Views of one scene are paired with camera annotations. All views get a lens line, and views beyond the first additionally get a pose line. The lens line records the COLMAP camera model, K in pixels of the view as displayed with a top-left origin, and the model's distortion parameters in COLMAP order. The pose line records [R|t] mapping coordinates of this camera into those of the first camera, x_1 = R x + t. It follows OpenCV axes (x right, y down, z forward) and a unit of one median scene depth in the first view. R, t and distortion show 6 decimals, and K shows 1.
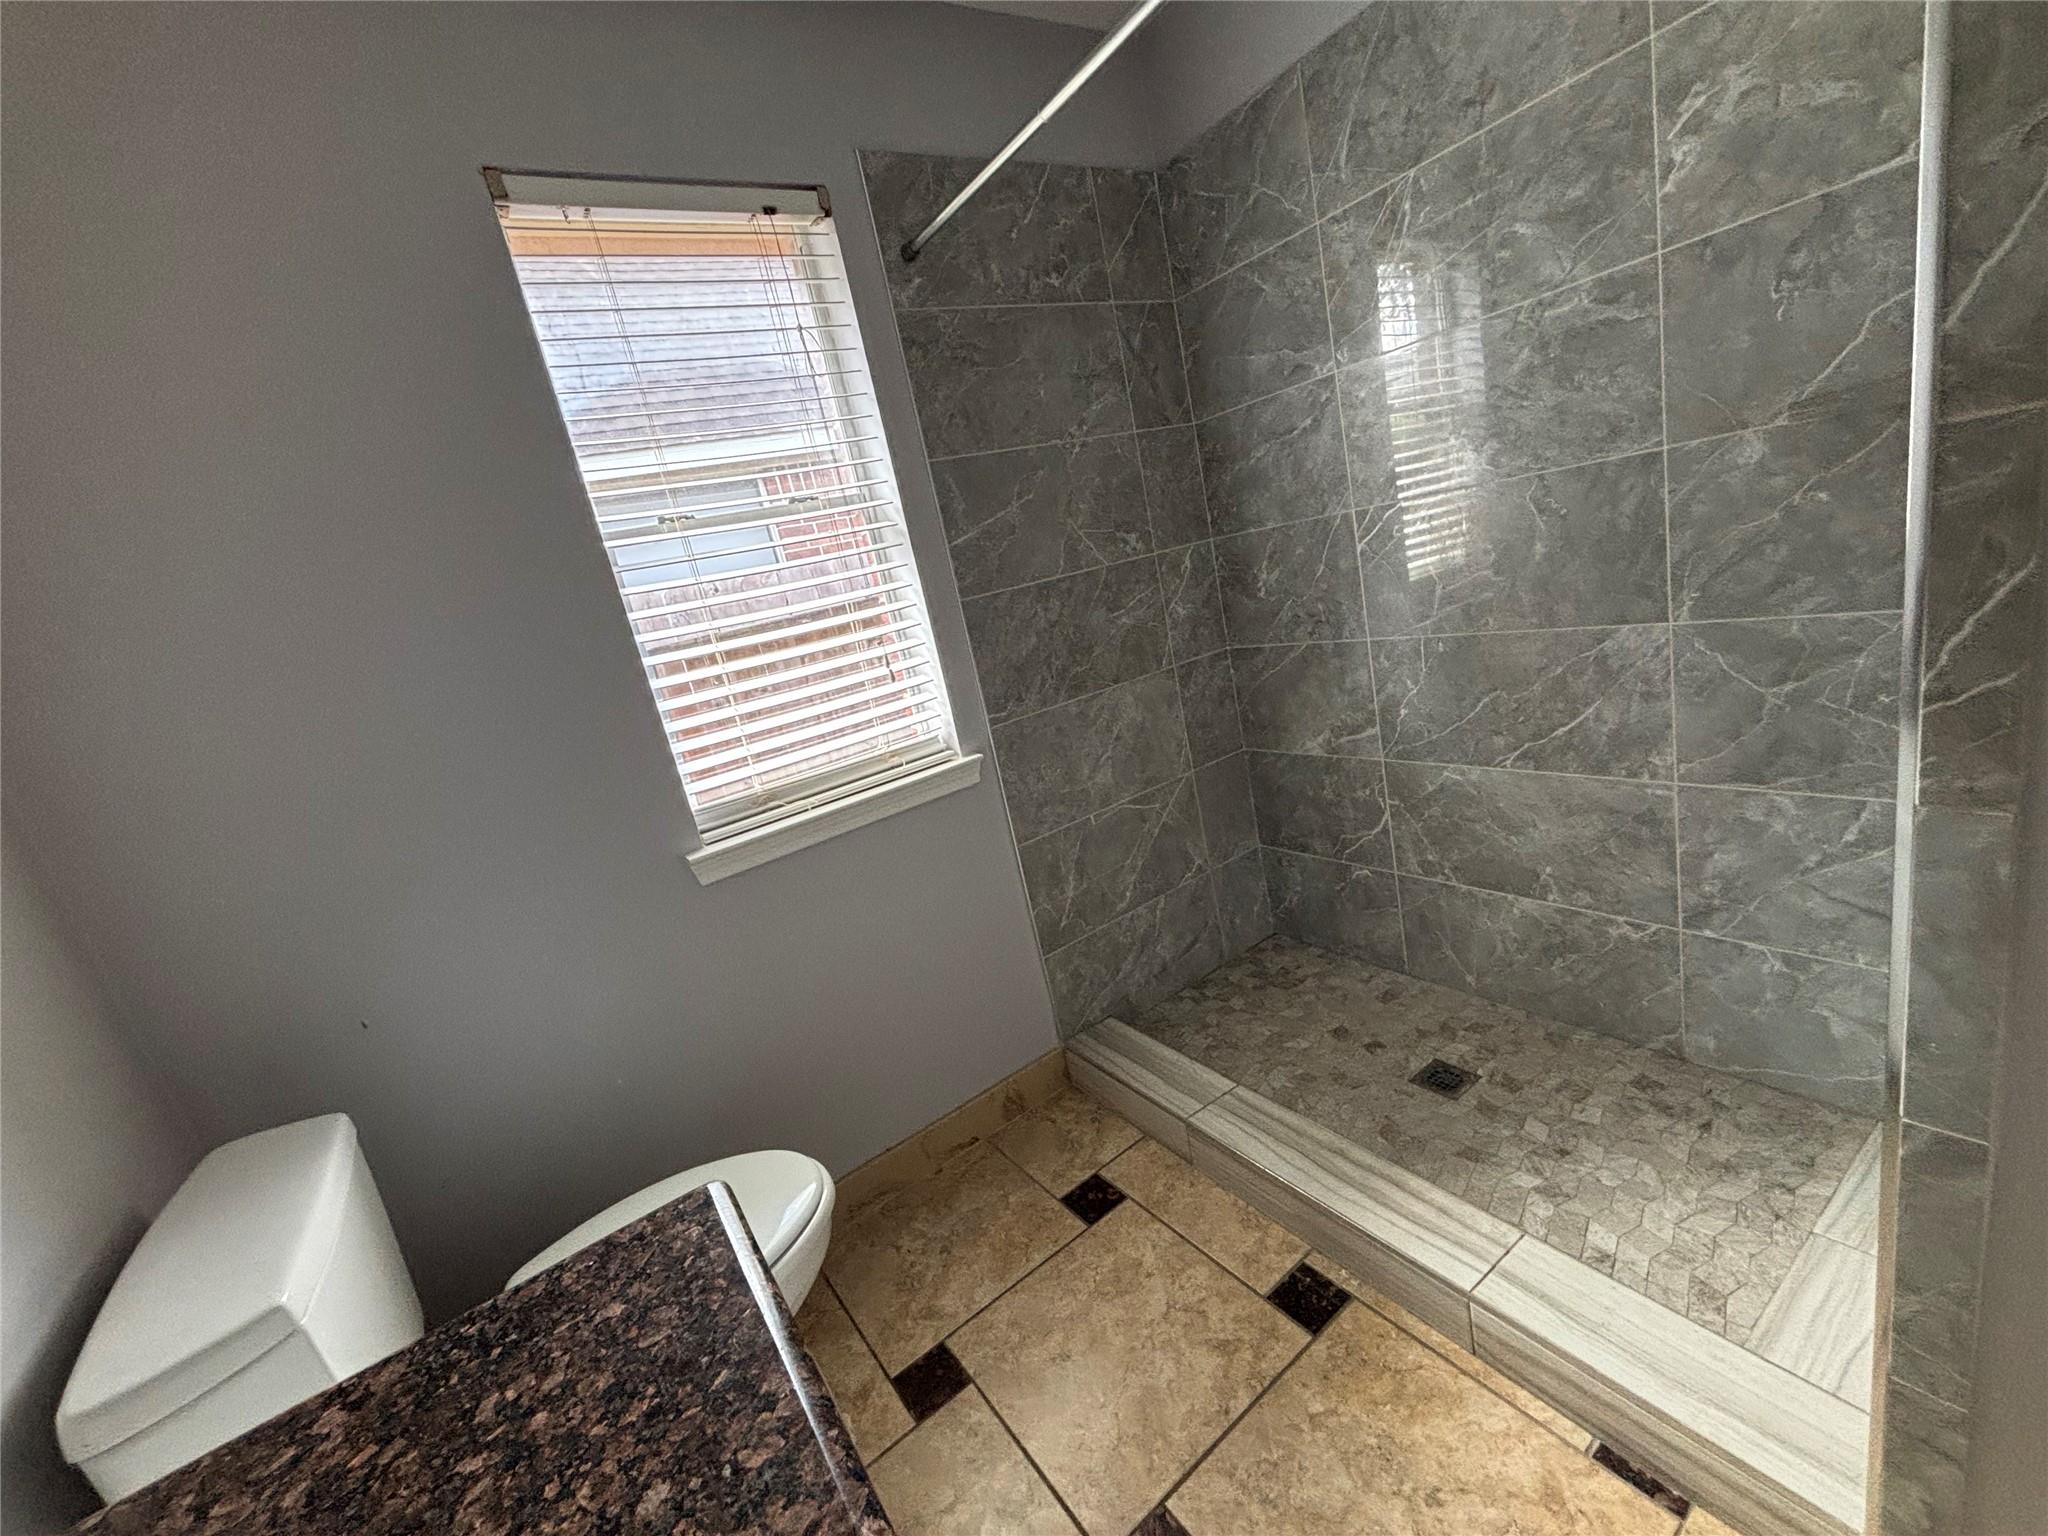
lens RADIAL K [[830.4, 0, 1024.0], [0, 830.4, 768.0], [0, 0, 1]] dist [-0.002085, 0.000278]
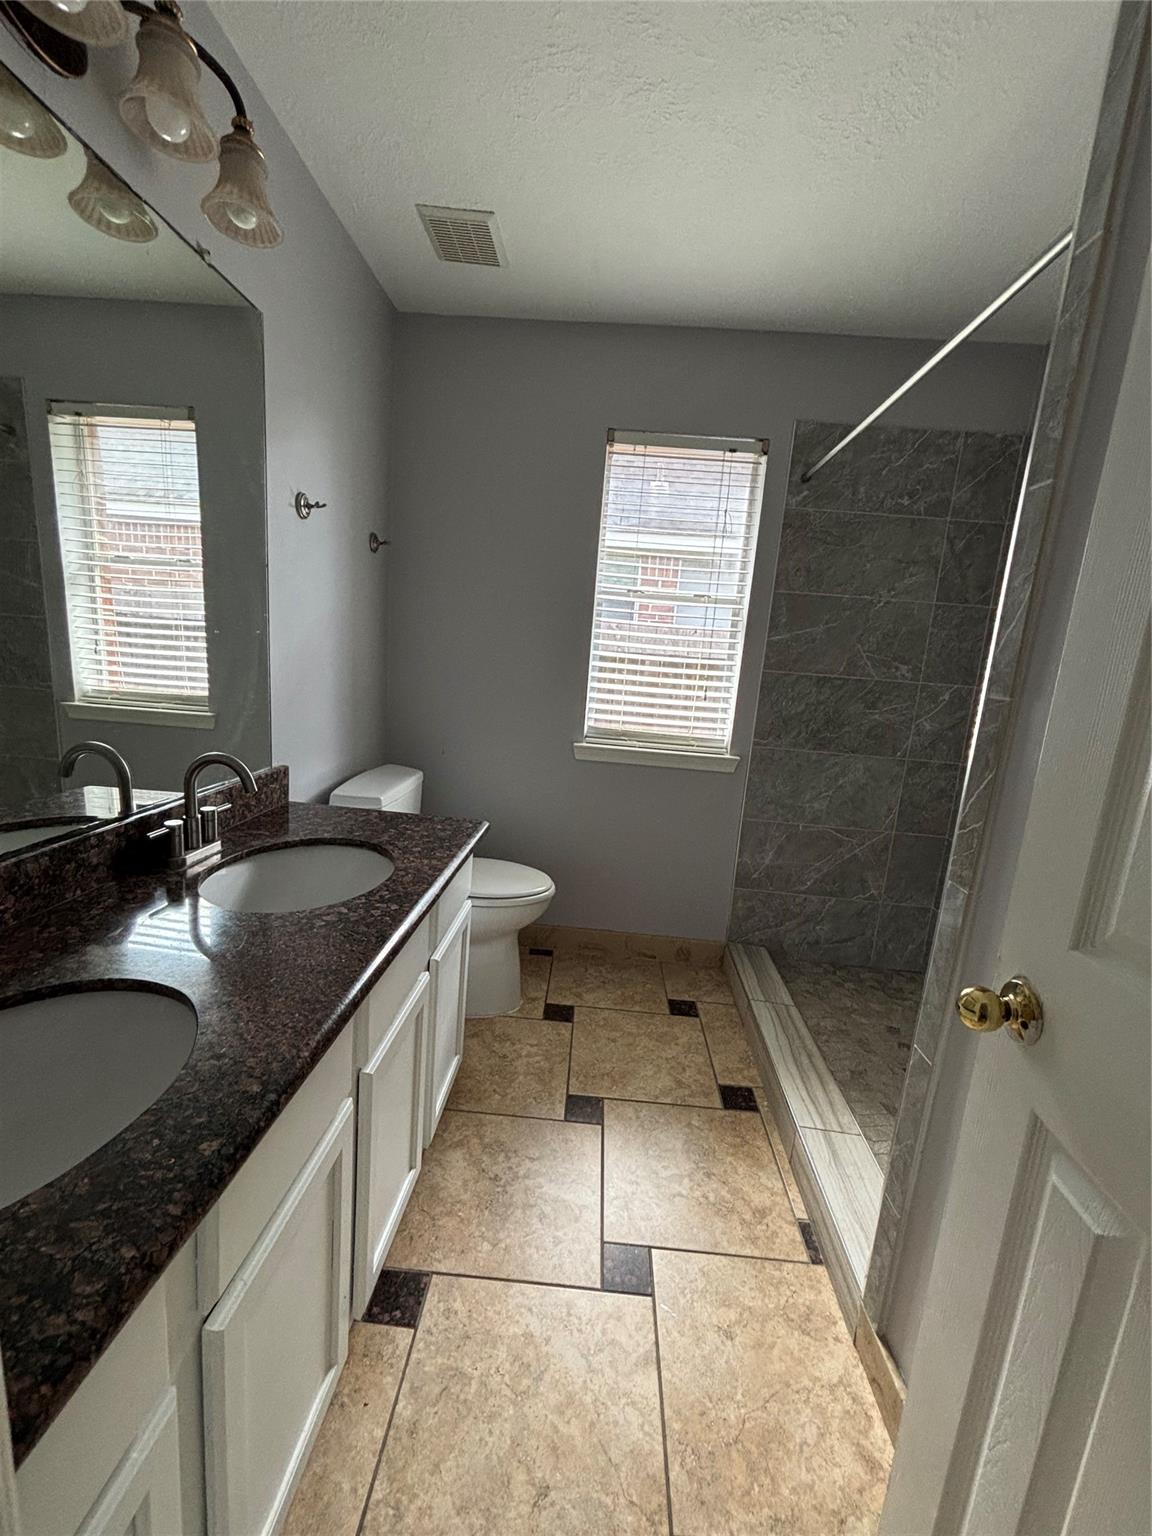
lens RADIAL K [[622.8, 0, 576.0], [0, 622.8, 768.0], [0, 0, 1]] dist [-0.002085, 0.000278]
pose [[0.757530, 0.376610, -0.533211, 0.433894], [-0.380549, 0.918427, 0.108046, -0.008458], [0.530407, 0.121065, 0.839054, -0.302994]]
